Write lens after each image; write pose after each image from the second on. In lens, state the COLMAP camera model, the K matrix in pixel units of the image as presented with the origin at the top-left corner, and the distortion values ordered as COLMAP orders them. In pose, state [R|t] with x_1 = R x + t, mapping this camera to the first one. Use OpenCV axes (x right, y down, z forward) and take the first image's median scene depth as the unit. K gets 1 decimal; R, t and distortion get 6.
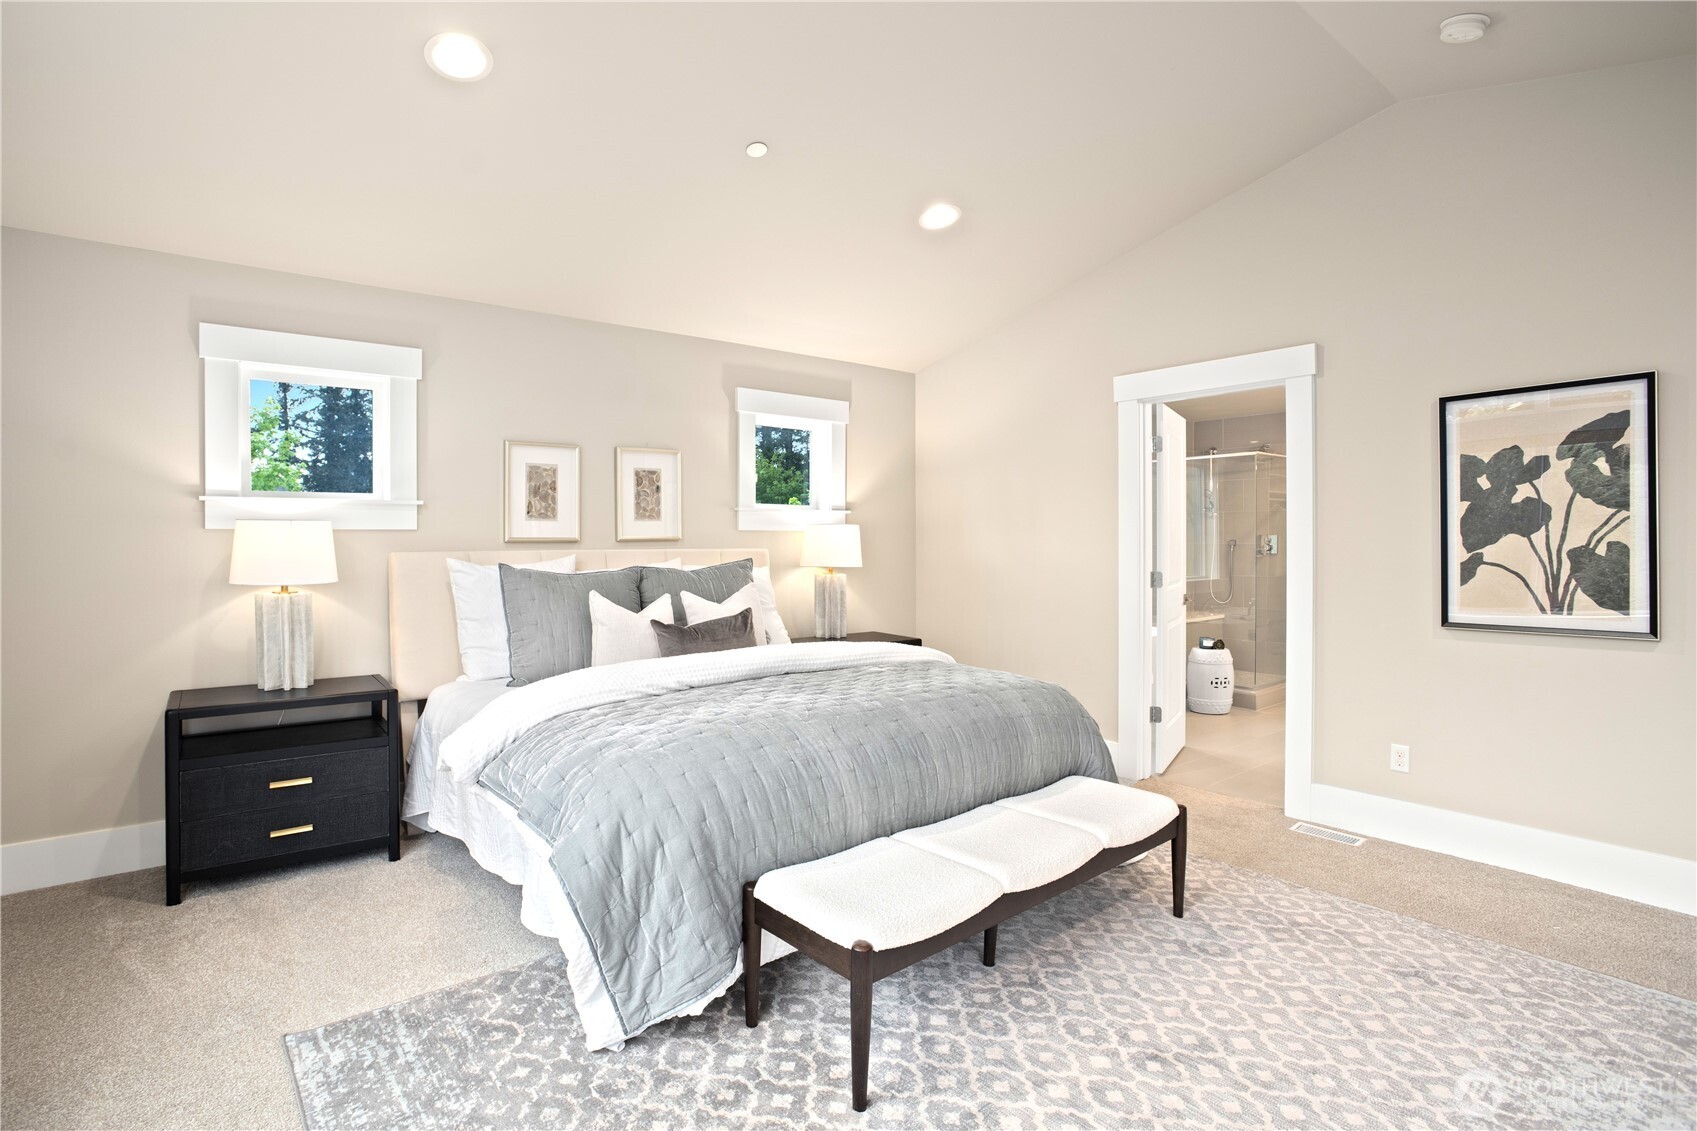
lens RADIAL K [[840.8, 0, 821.6], [0, 840.8, 549.6], [0, 0, 1]] dist [-0.064477, 0.023259]
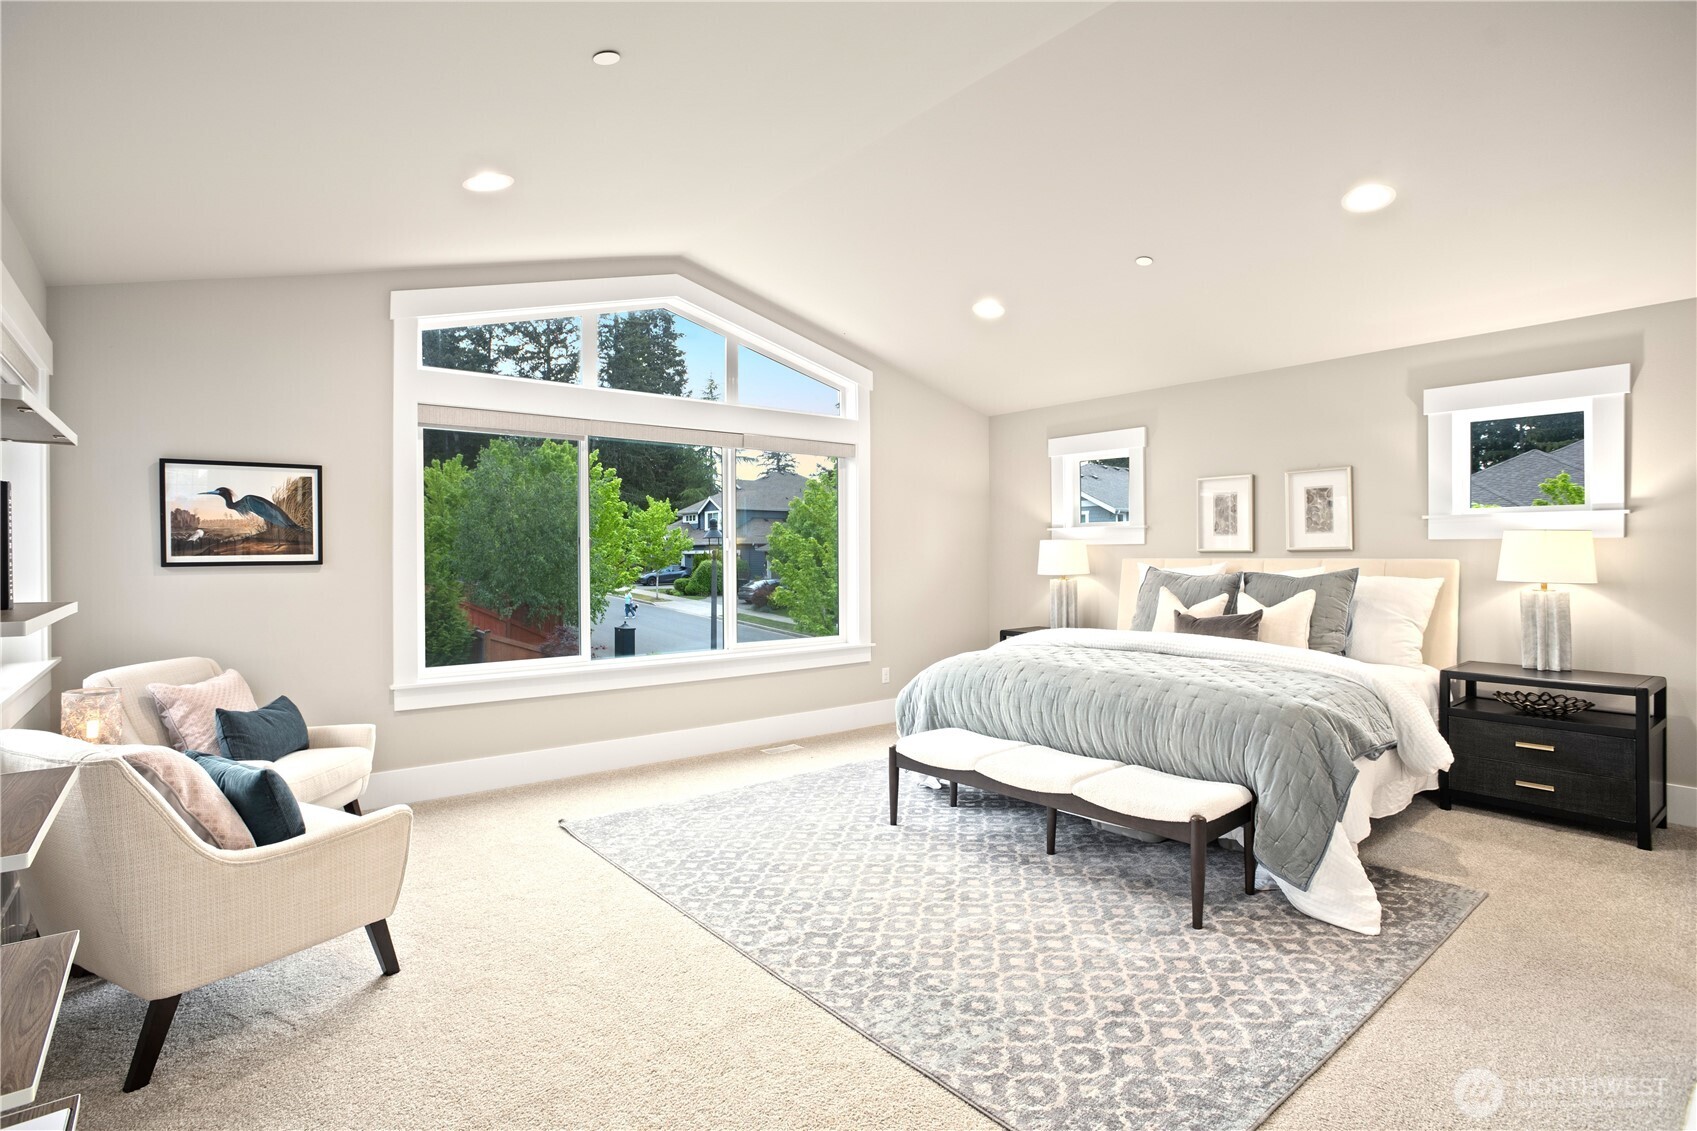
lens RADIAL K [[840.8, 0, 821.6], [0, 840.8, 549.6], [0, 0, 1]] dist [-0.064477, 0.023259]
pose [[0.003729, 0.007050, -0.999968, 1.205437], [0.005317, 0.999961, 0.007070, -0.031010], [0.999979, -0.005343, 0.003691, 0.436563]]
